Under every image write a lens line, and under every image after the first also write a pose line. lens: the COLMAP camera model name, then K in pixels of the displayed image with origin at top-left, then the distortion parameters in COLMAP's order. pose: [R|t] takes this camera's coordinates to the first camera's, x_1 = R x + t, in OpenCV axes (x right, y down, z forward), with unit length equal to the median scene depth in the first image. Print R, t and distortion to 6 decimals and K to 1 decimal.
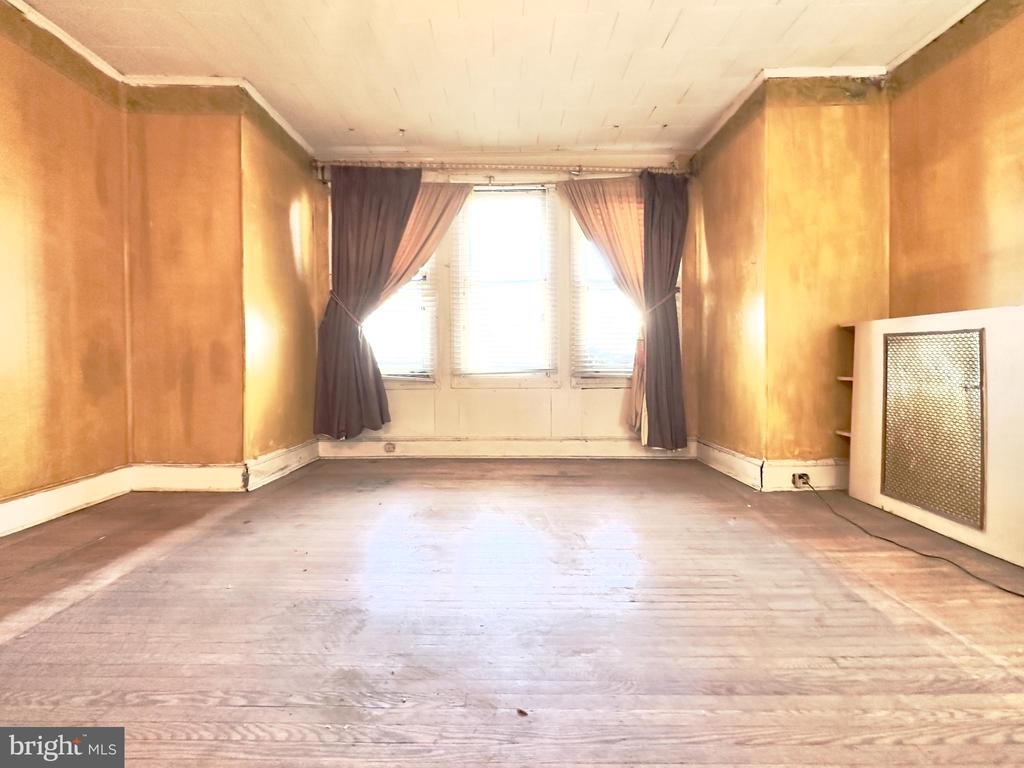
lens RADIAL K [[460.0, 0, 491.3], [0, 460.0, 362.8], [0, 0, 1]] dist [-0.003891, 0.000311]
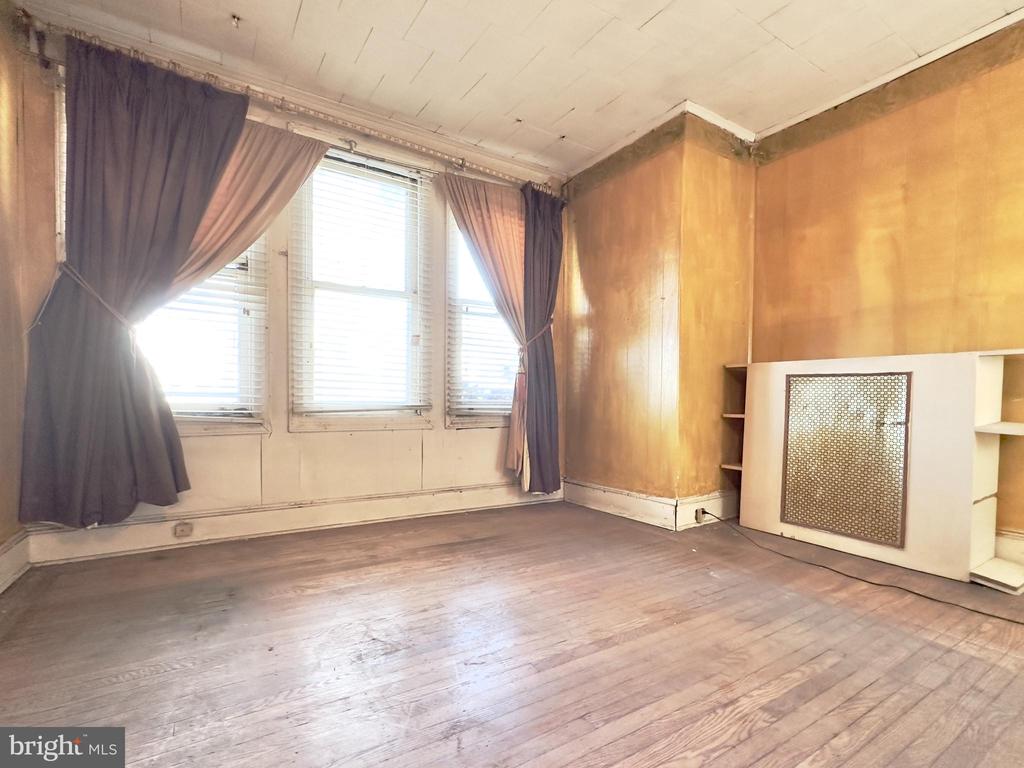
lens RADIAL K [[470.9, 0, 477.7], [0, 470.9, 401.1], [0, 0, 1]] dist [-0.000437, 0.000811]
pose [[0.858320, 0.009167, 0.513033, -0.212854], [-0.011842, 0.999928, 0.001945, 0.003768], [-0.512979, -0.007745, 0.858366, 0.257383]]
